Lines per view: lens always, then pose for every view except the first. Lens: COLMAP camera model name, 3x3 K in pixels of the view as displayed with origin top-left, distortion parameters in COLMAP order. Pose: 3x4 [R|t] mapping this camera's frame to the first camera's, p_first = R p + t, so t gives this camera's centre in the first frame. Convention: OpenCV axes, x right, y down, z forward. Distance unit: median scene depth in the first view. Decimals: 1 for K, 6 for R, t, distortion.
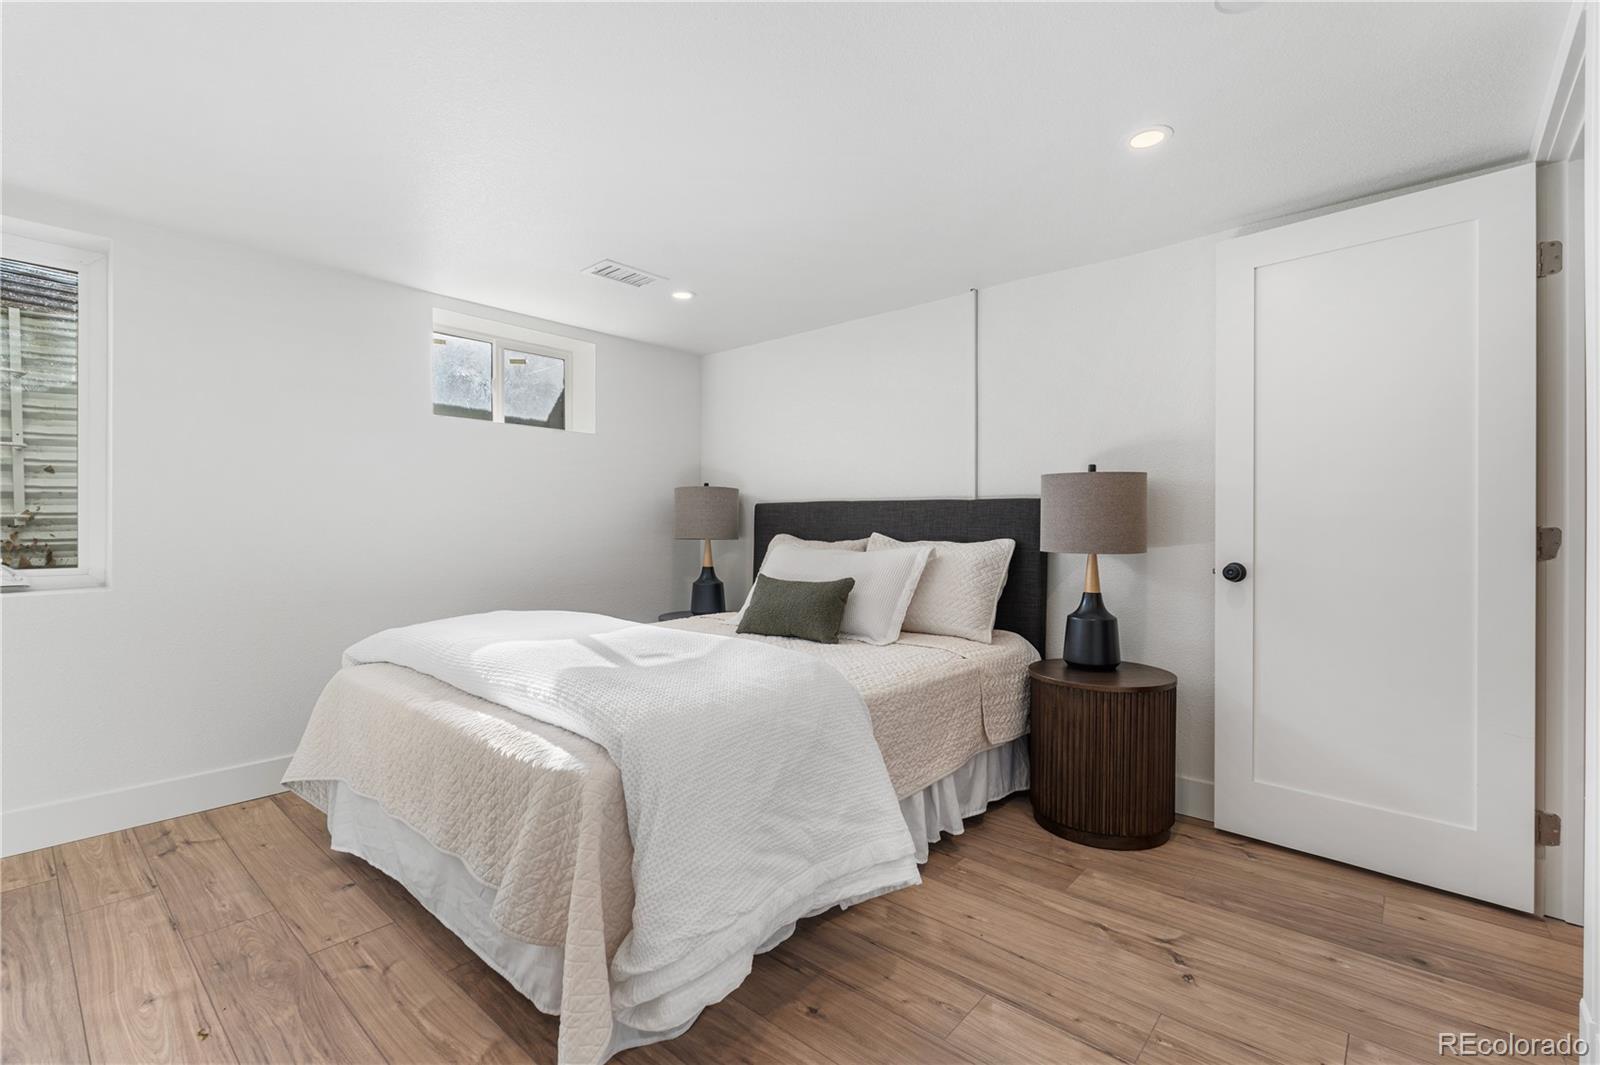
lens RADIAL K [[704.8, 0, 797.2], [0, 704.8, 532.4], [0, 0, 1]] dist [-0.000081, 0.000170]
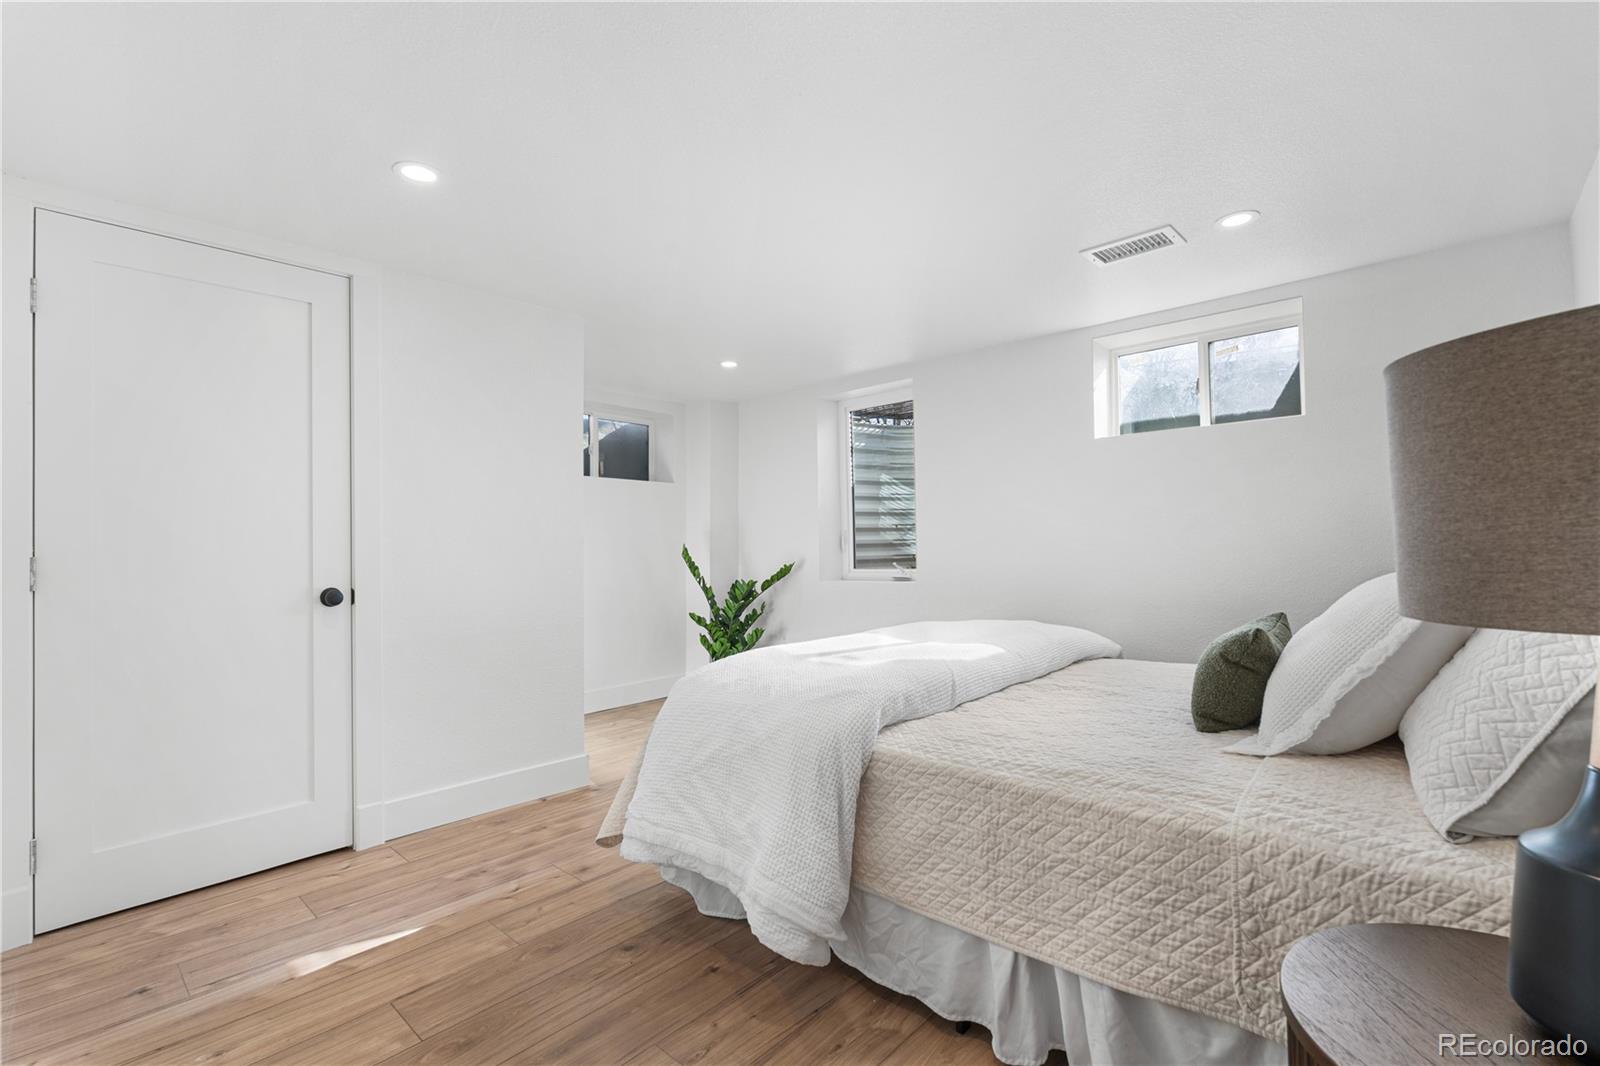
lens RADIAL K [[704.8, 0, 793.3], [0, 704.8, 538.4], [0, 0, 1]] dist [-0.000081, 0.000170]
pose [[-0.015263, -0.014509, -0.999778, 0.609771], [0.007345, 0.999866, -0.014623, -0.001582], [0.999857, -0.007566, -0.015154, 0.598274]]
